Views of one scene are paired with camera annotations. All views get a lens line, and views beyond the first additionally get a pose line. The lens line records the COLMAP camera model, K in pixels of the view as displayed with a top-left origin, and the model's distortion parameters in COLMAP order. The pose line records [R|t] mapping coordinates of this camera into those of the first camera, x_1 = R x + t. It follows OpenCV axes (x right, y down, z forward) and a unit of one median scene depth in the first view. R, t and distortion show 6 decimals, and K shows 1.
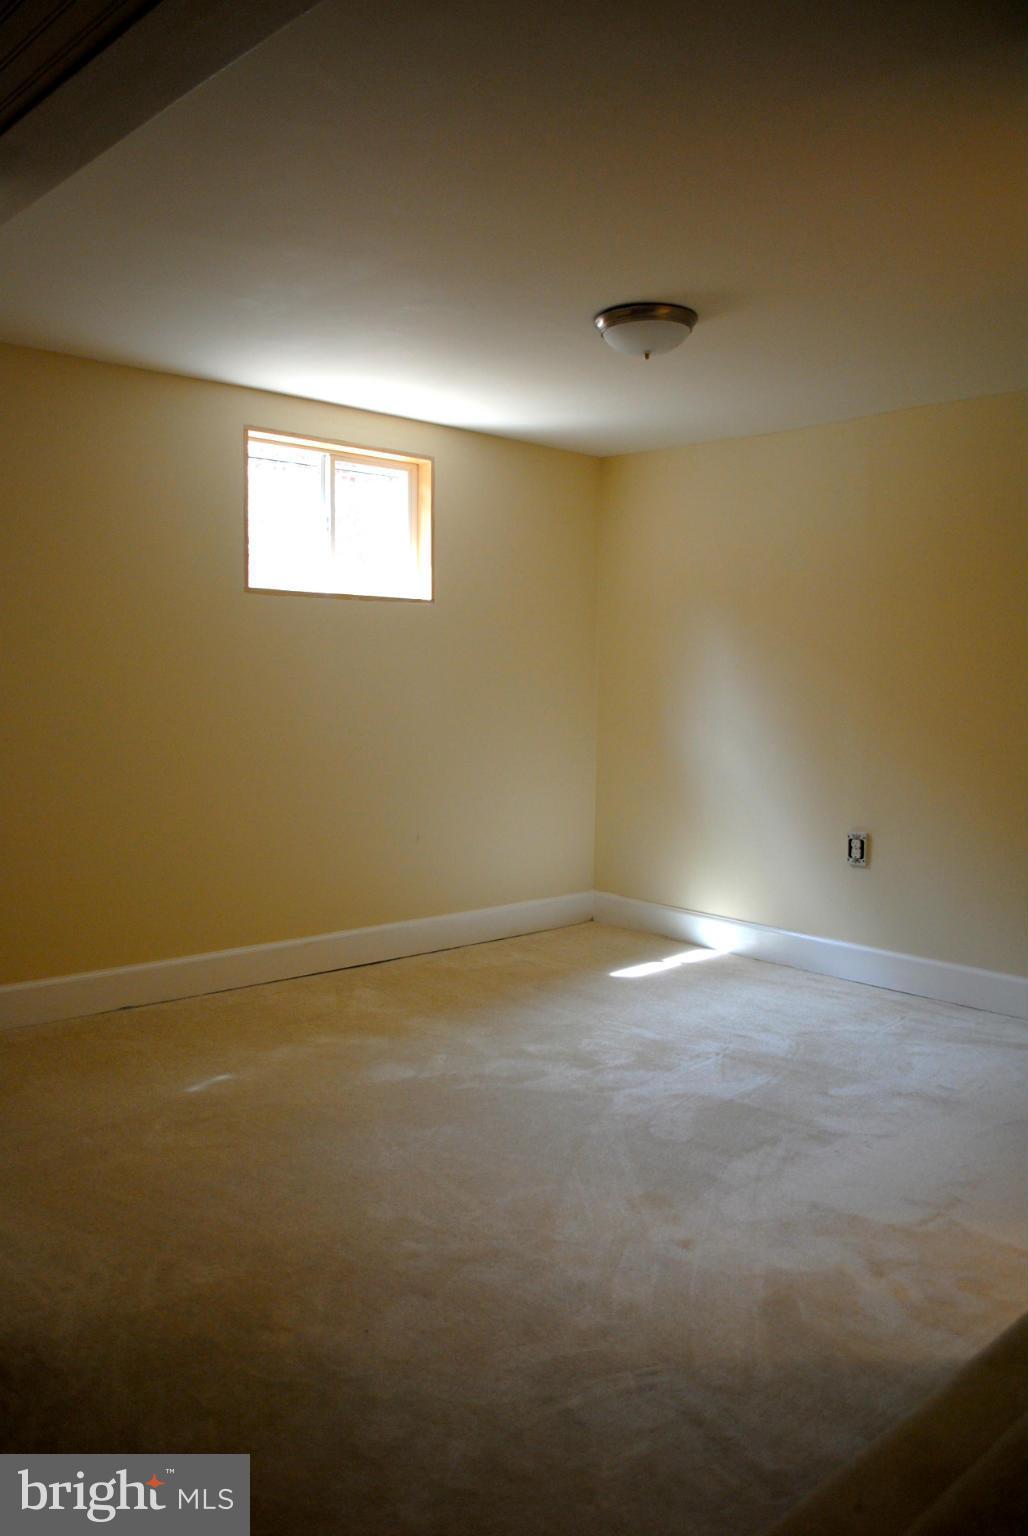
lens RADIAL K [[1214.0, 0, 514.0], [0, 1214.0, 768.0], [0, 0, 1]] dist [-0.059621, 0.002786]
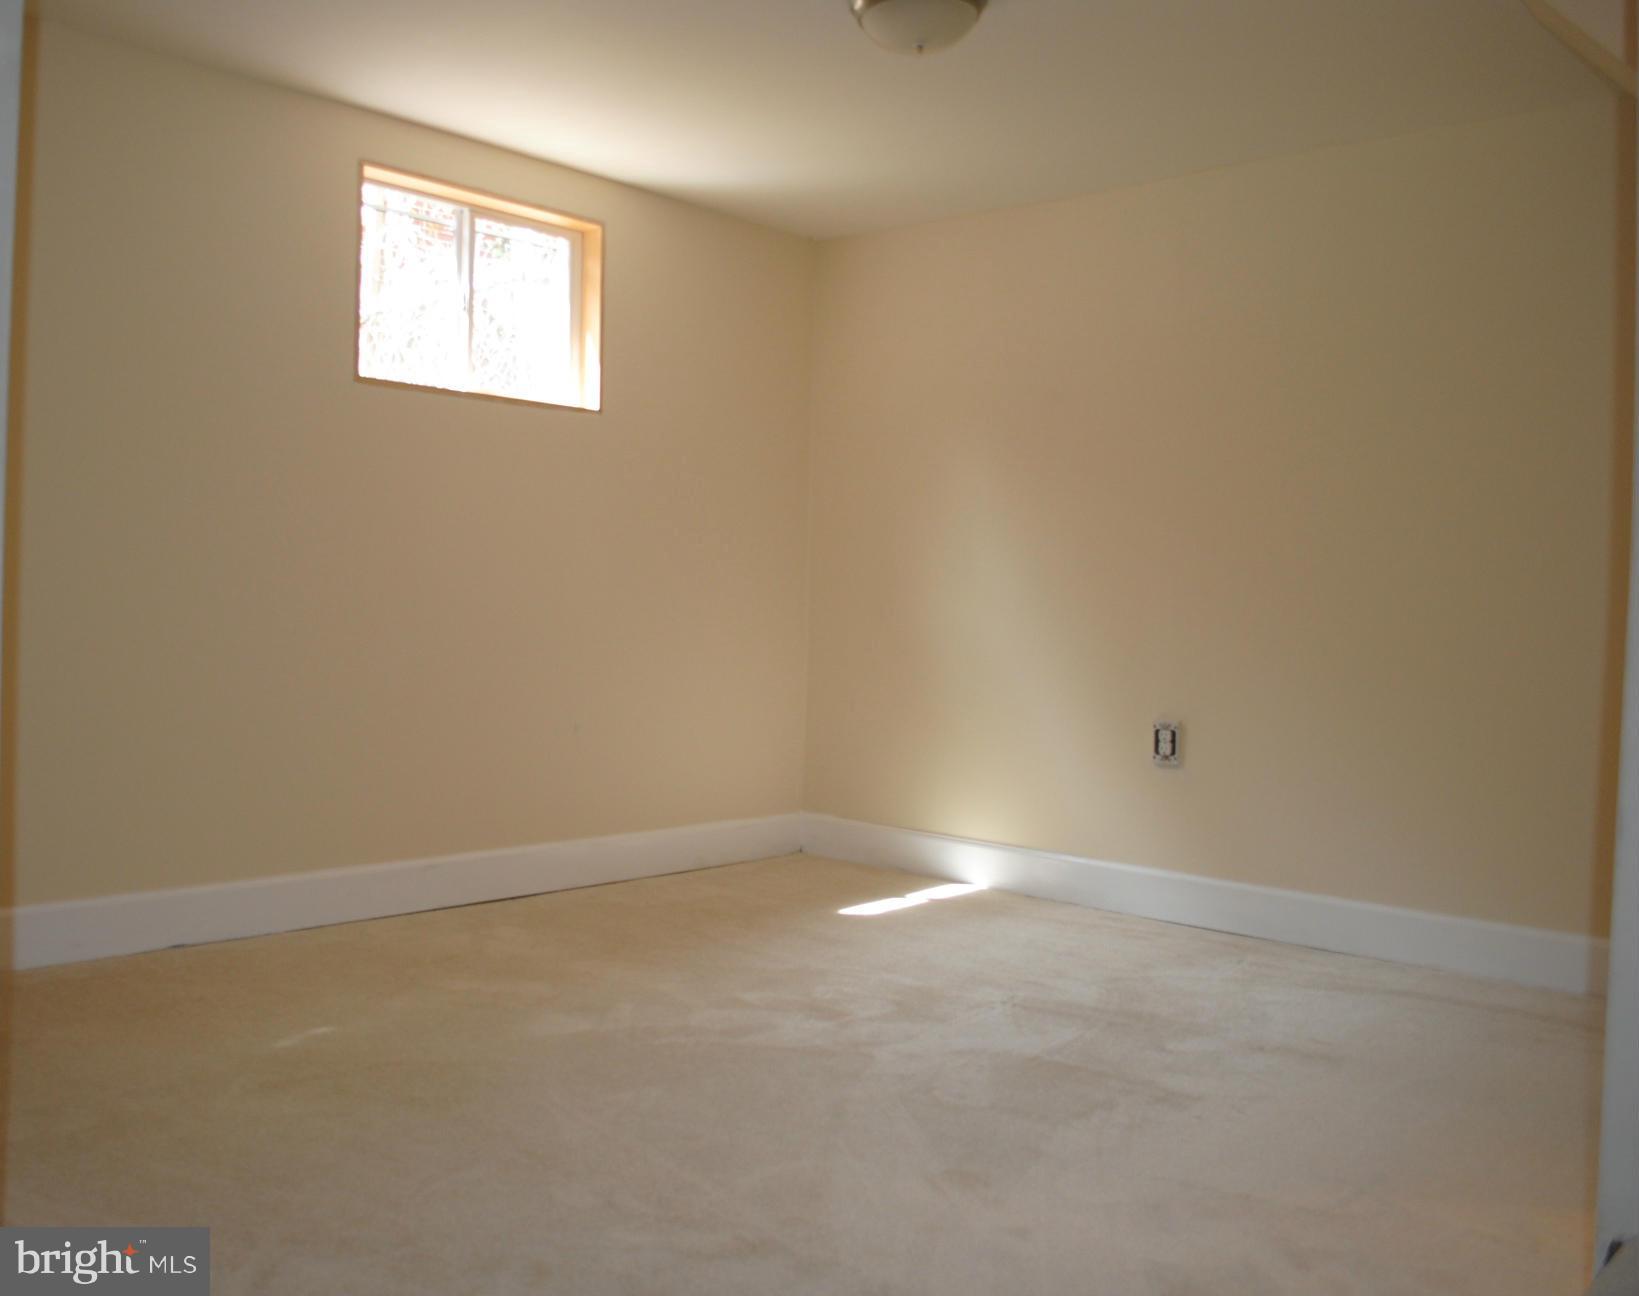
lens RADIAL K [[1524.8, 0, 710.1], [0, 1524.8, 647.6], [0, 0, 1]] dist [-0.060708, -0.002721]
pose [[0.998773, 0.009796, 0.048543, -0.055975], [-0.007244, 0.998596, -0.052479, 0.072484], [-0.048989, 0.052063, 0.997441, 0.084858]]
